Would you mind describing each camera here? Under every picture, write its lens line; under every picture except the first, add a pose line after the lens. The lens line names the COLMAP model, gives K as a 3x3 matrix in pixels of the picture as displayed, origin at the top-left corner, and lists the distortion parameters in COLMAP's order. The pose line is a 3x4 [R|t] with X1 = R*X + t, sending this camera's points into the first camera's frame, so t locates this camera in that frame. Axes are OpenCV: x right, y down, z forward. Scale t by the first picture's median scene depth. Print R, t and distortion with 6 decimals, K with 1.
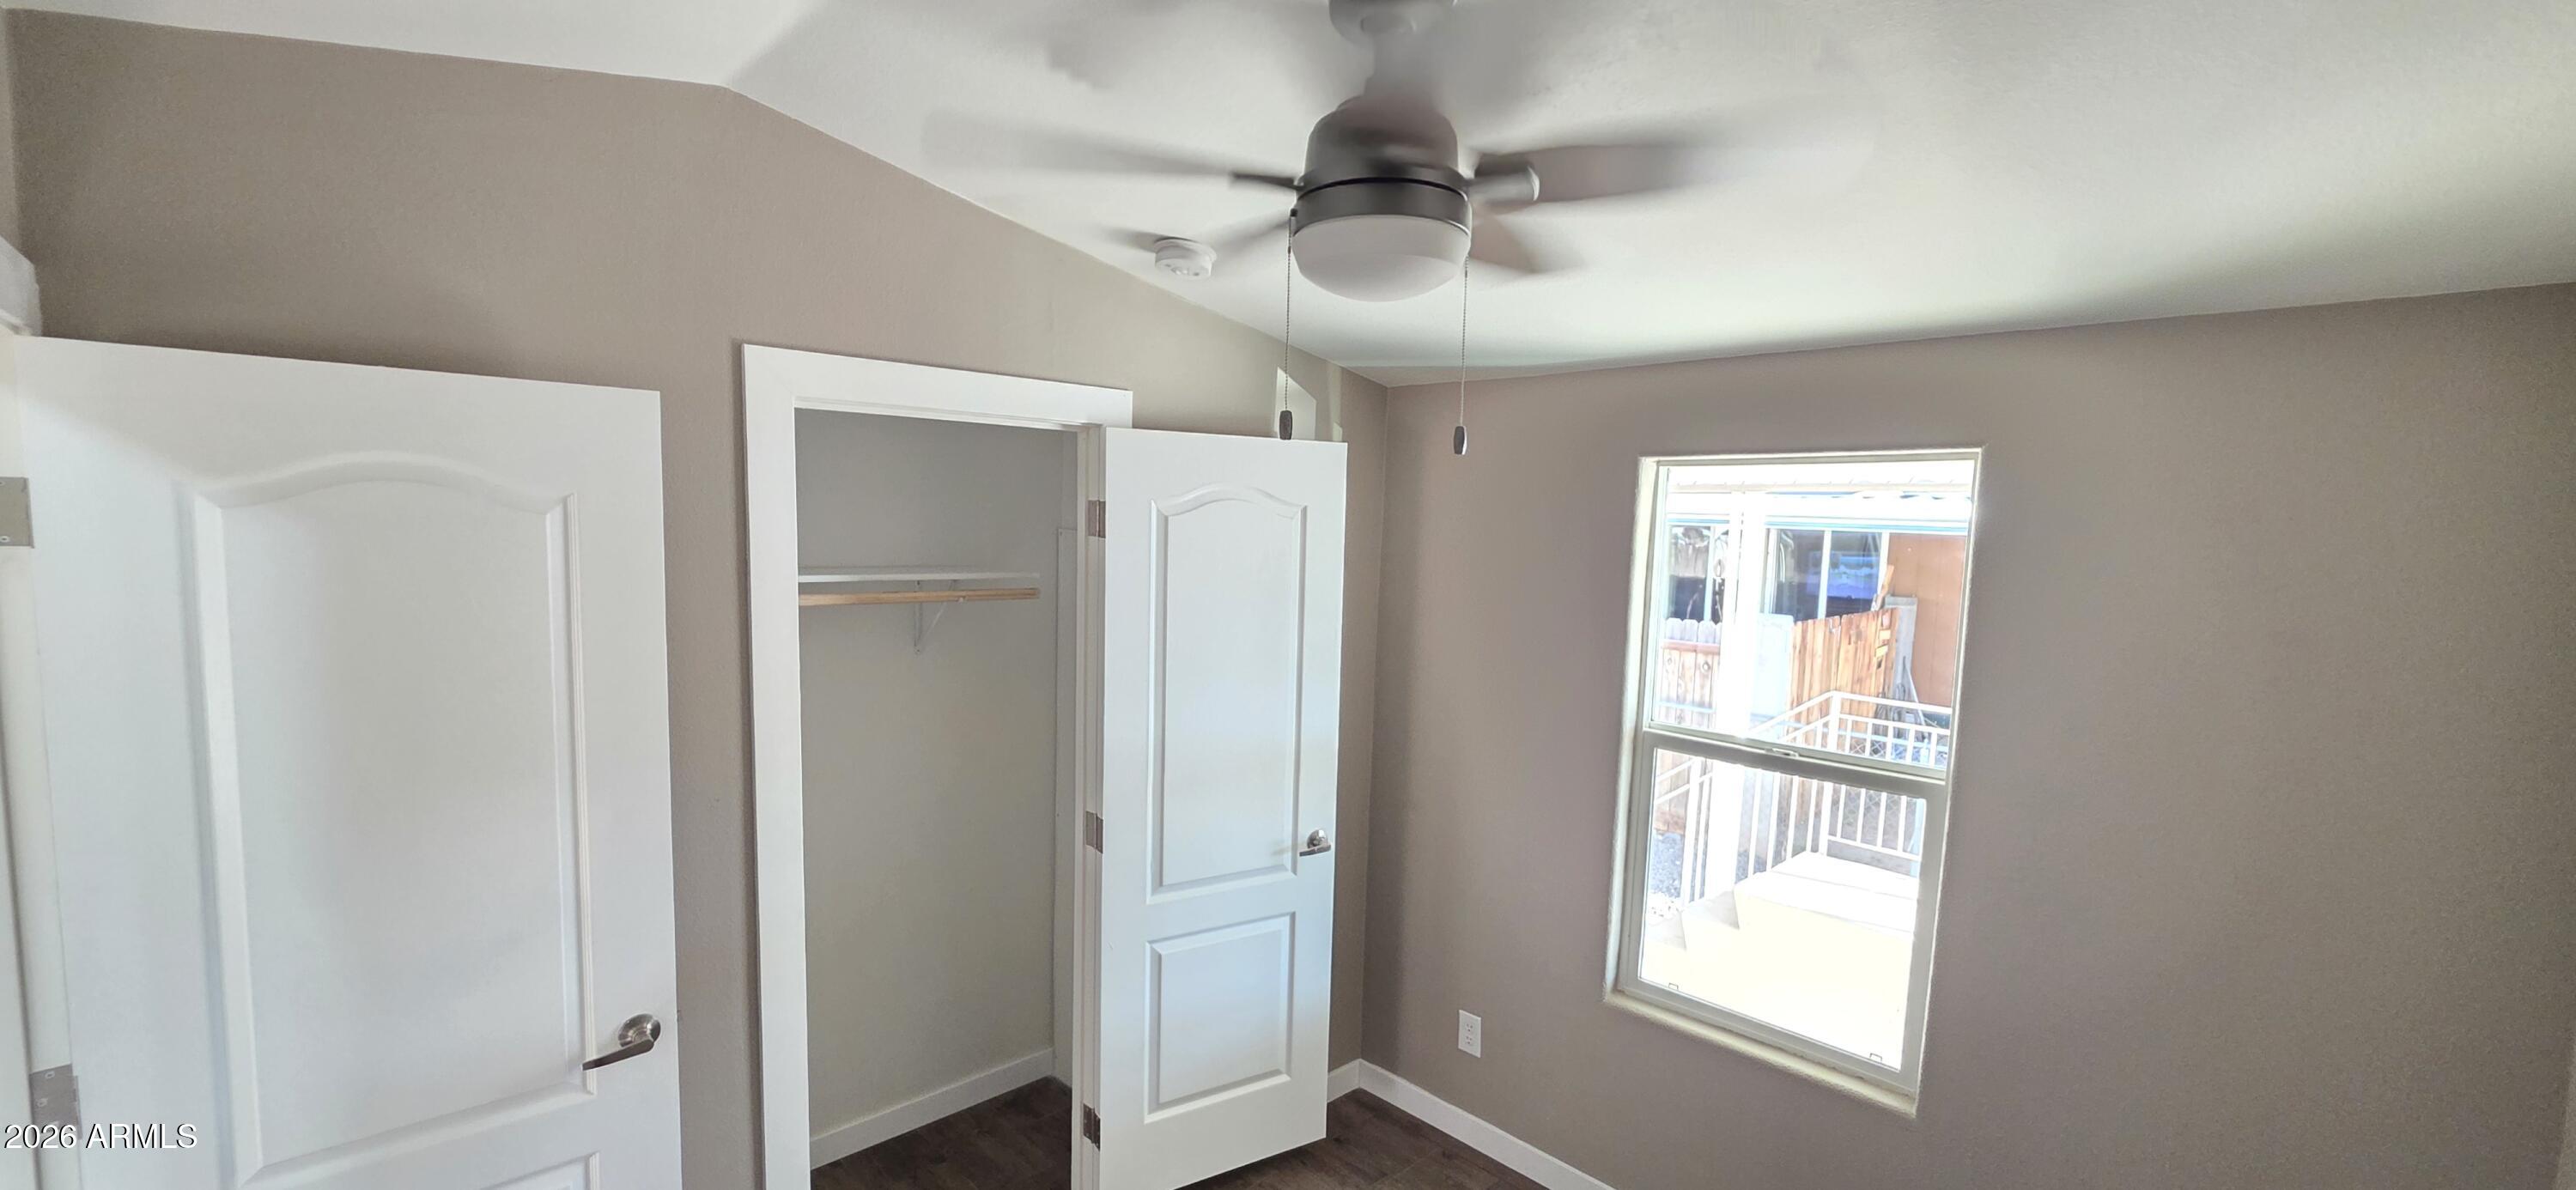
lens RADIAL K [[1110.3, 0, 1292.8], [0, 1110.3, 605.2], [0, 0, 1]] dist [-0.000552, -0.000089]
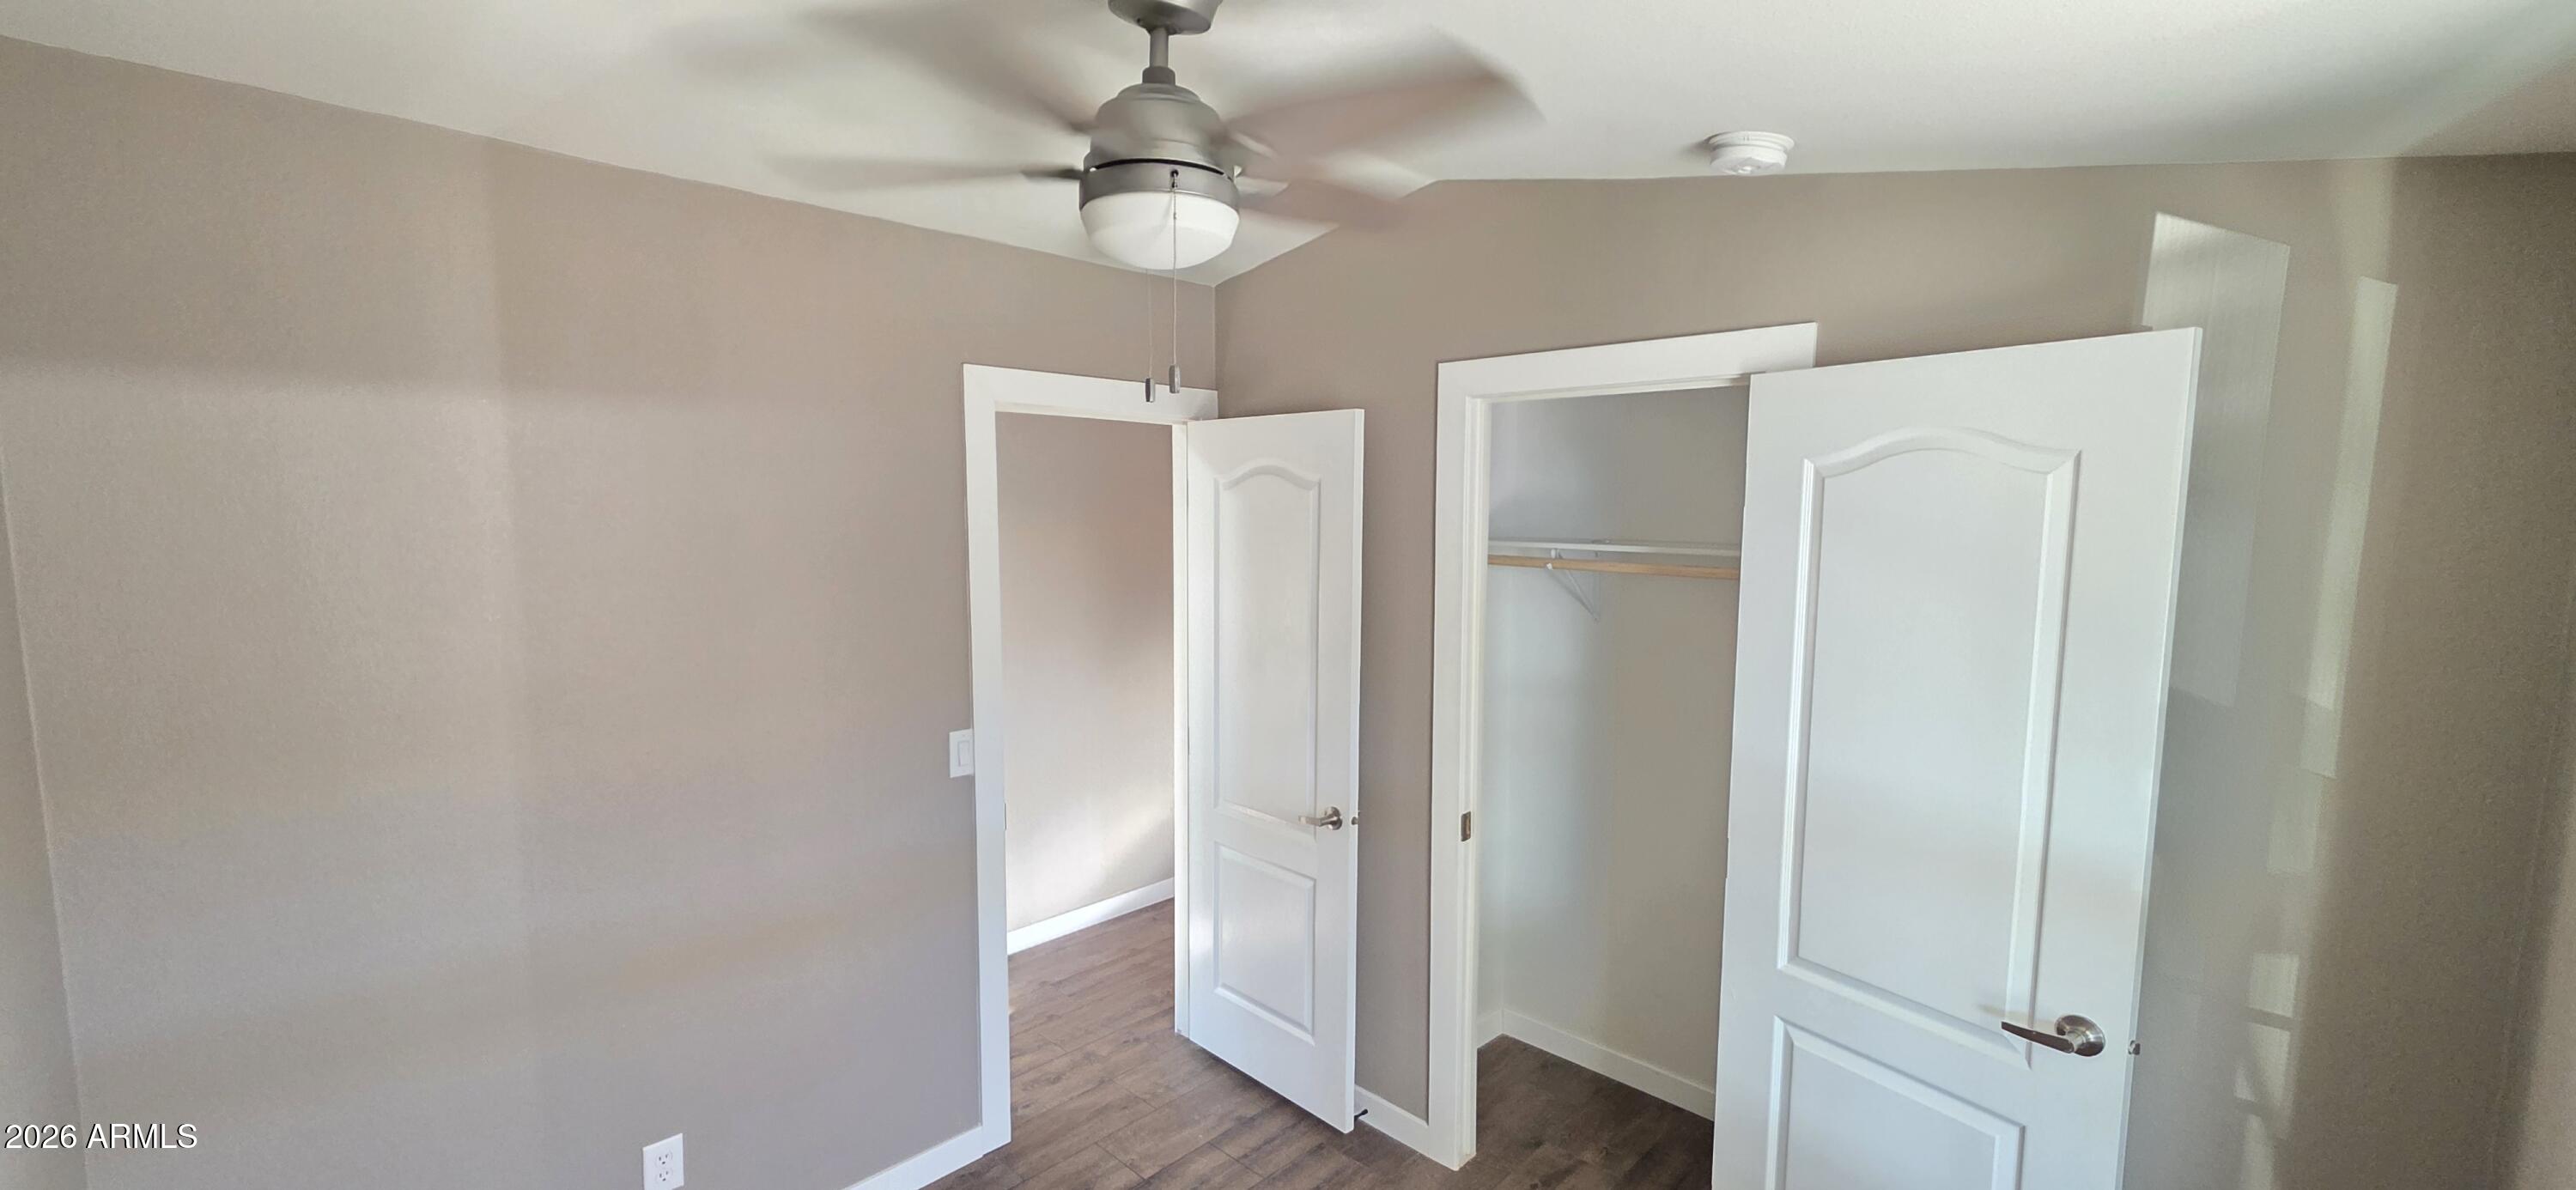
lens RADIAL K [[1023.9, 0, 1285.3], [0, 1023.9, 617.2], [0, 0, 1]] dist [-0.002494, -0.000210]
pose [[0.038865, 0.075286, -0.996404, 0.652439], [-0.090744, 0.993303, 0.071512, -0.003185], [0.995116, 0.087638, 0.045436, 0.688611]]
